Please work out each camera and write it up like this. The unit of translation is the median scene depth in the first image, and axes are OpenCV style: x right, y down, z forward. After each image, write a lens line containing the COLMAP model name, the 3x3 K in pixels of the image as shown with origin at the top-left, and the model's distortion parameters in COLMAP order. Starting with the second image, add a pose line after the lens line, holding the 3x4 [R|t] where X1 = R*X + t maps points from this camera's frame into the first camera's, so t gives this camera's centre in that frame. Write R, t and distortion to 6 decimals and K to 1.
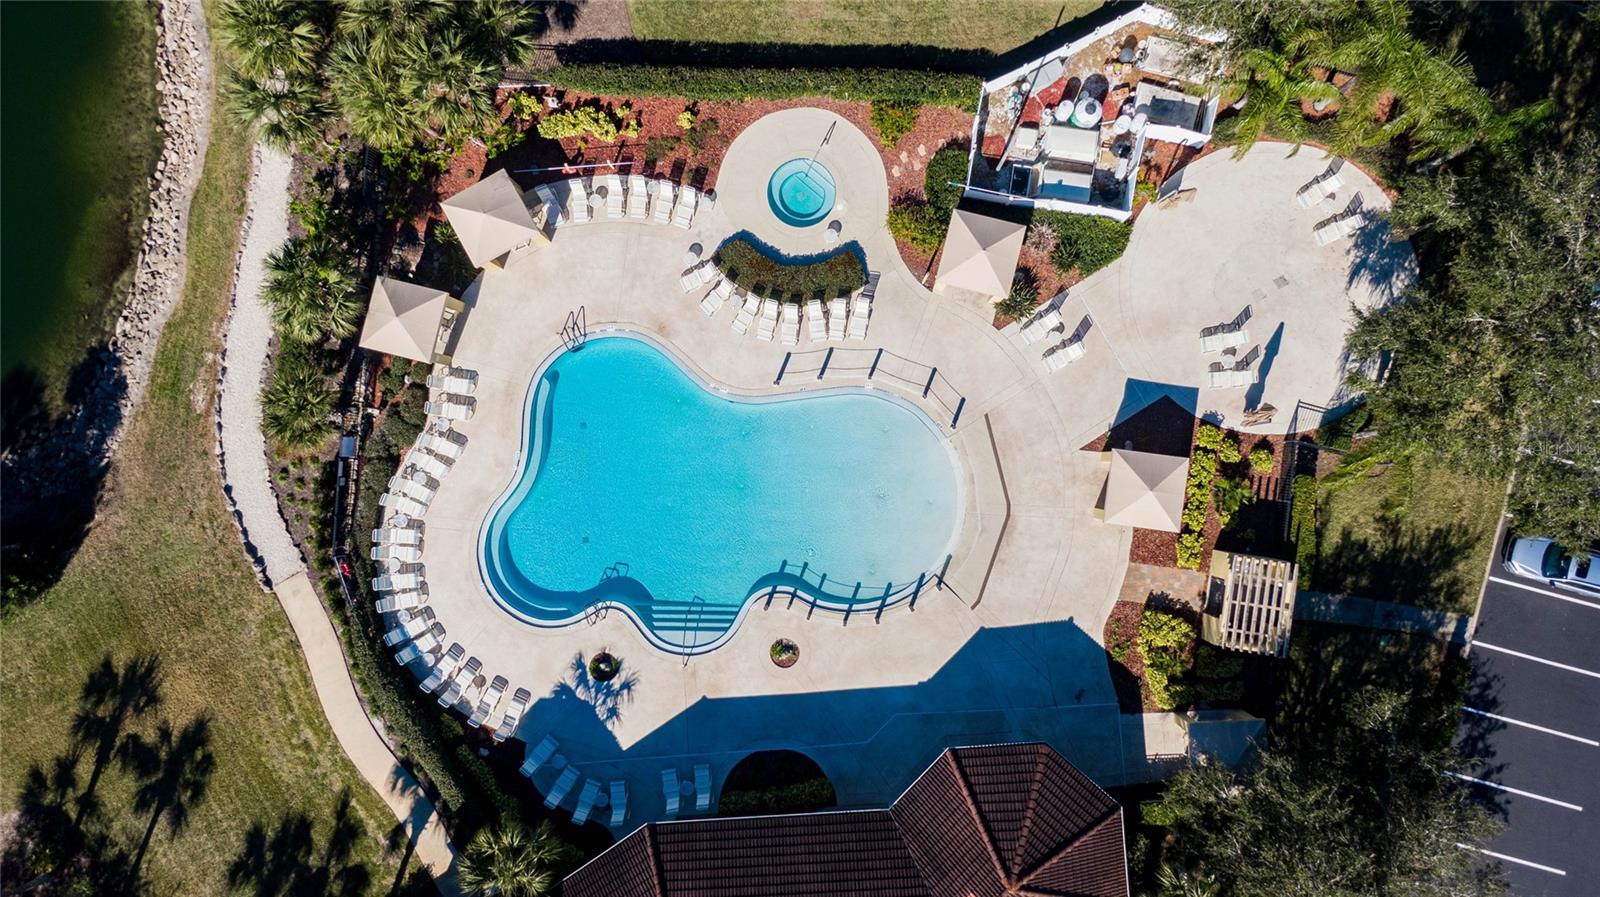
lens RADIAL K [[1142.2, 0, 803.6], [0, 1142.2, 444.2], [0, 0, 1]] dist [0.068044, -0.113534]
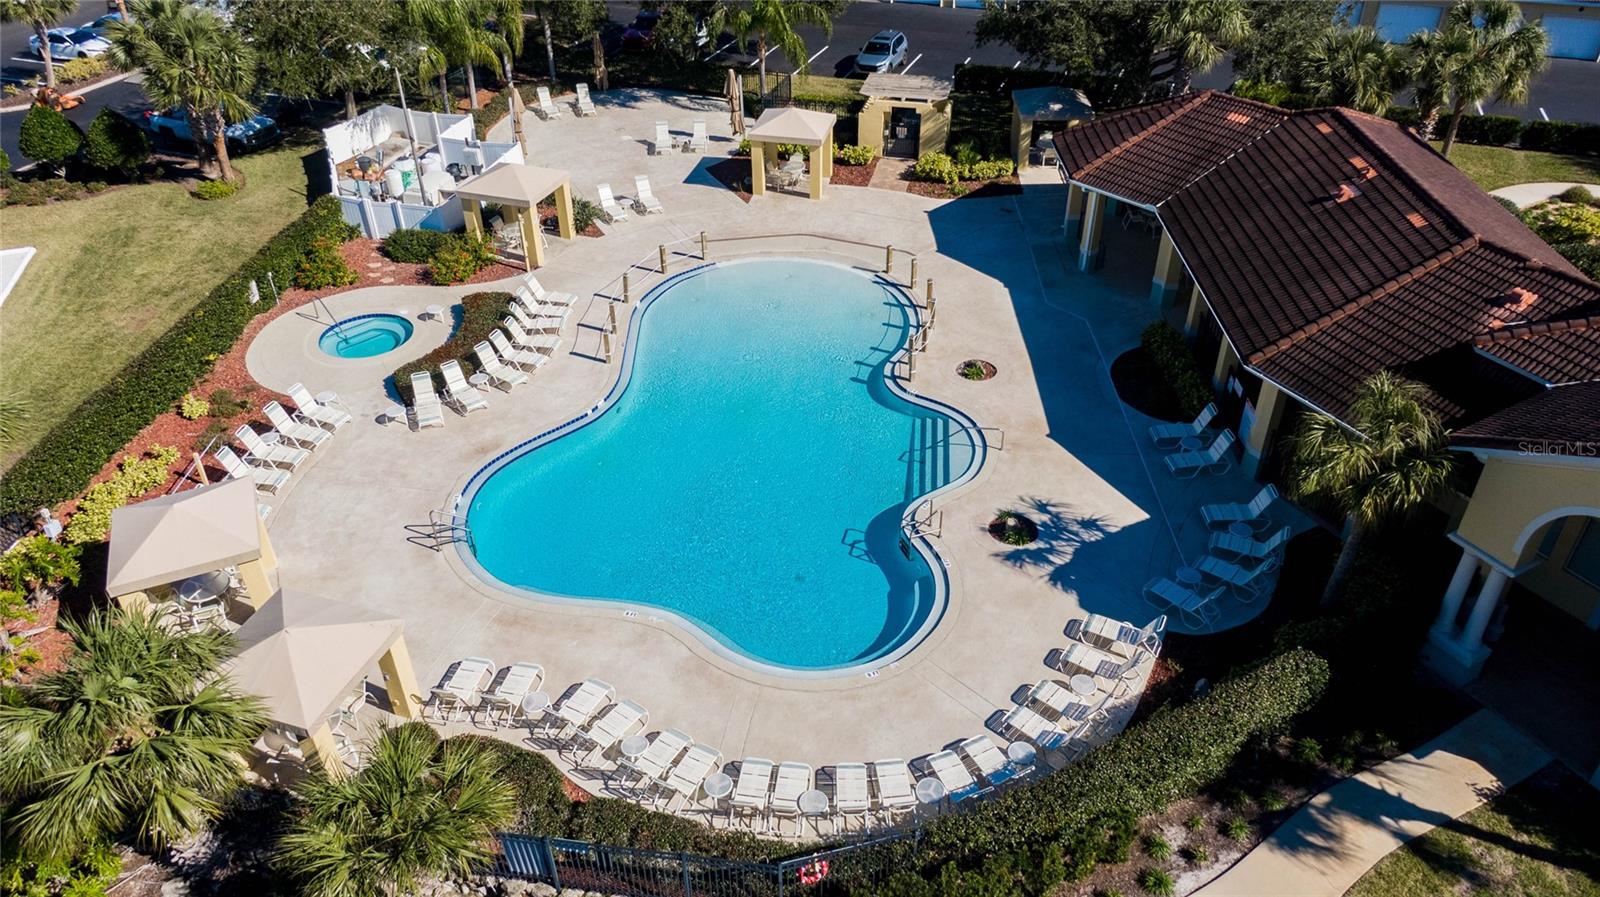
lens RADIAL K [[1142.2, 0, 803.6], [0, 1142.2, 444.2], [0, 0, 1]] dist [0.068044, -0.113534]
pose [[0.084881, -0.546801, 0.832949, -0.652447], [0.996379, 0.050757, -0.068215, 0.124501], [-0.004978, 0.835723, 0.549129, 0.639377]]
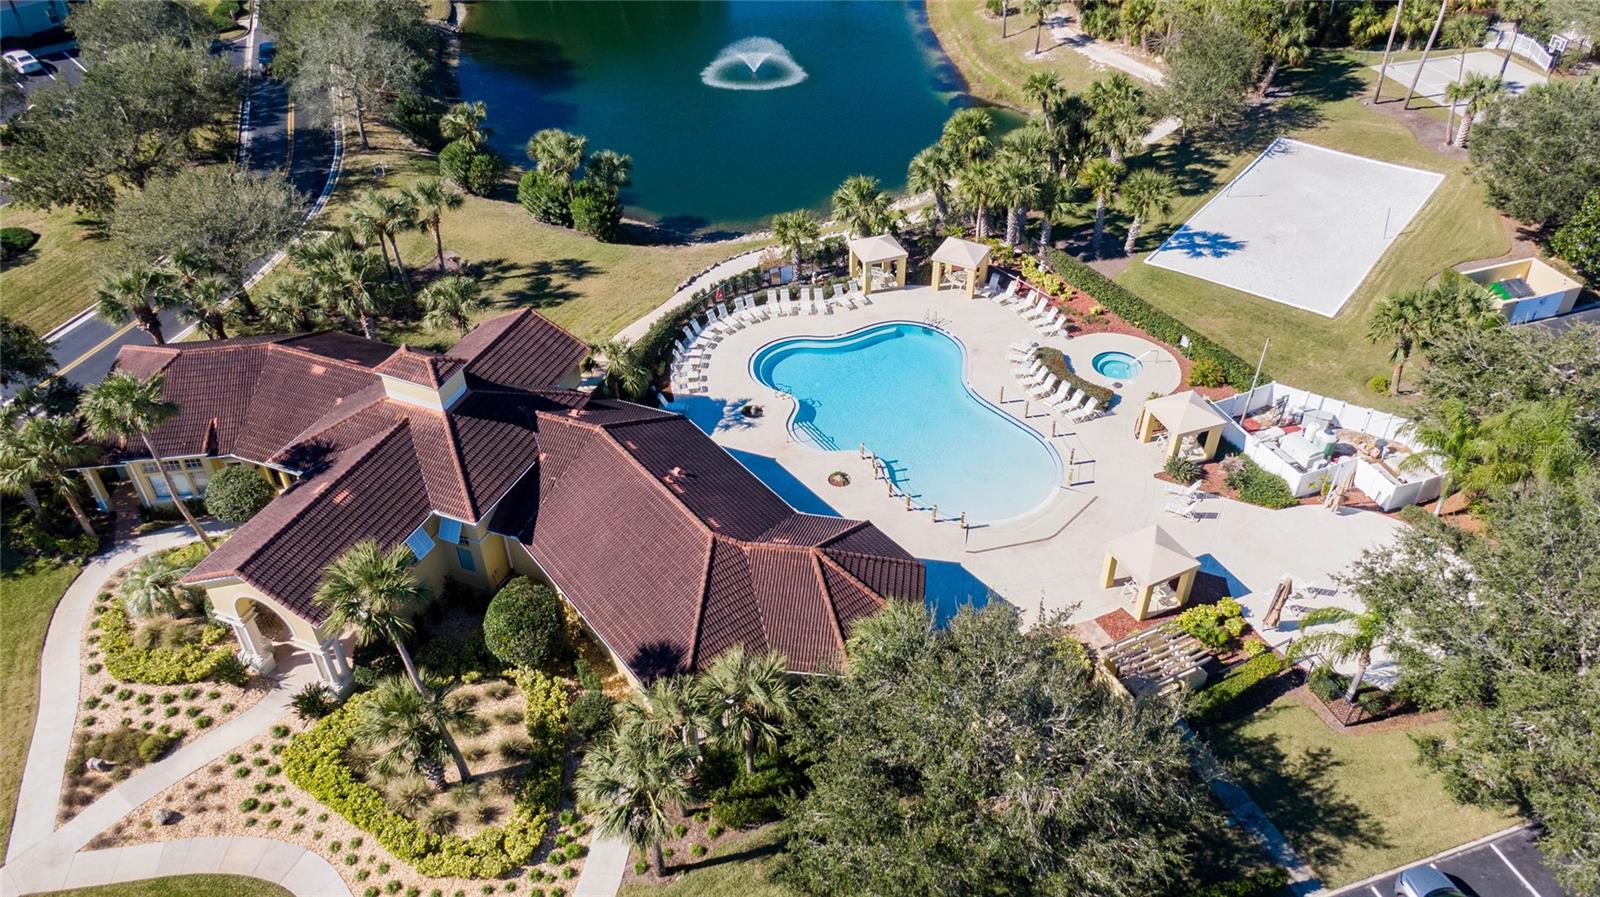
lens RADIAL K [[1143.9, 0, 803.7], [0, 1143.9, 449.9], [0, 0, 1]] dist [0.031883, -0.042855]
pose [[0.557228, 0.545782, -0.625794, 0.711723], [-0.830337, 0.360787, -0.424702, 0.723681], [-0.006016, 0.756277, 0.654224, 0.168045]]
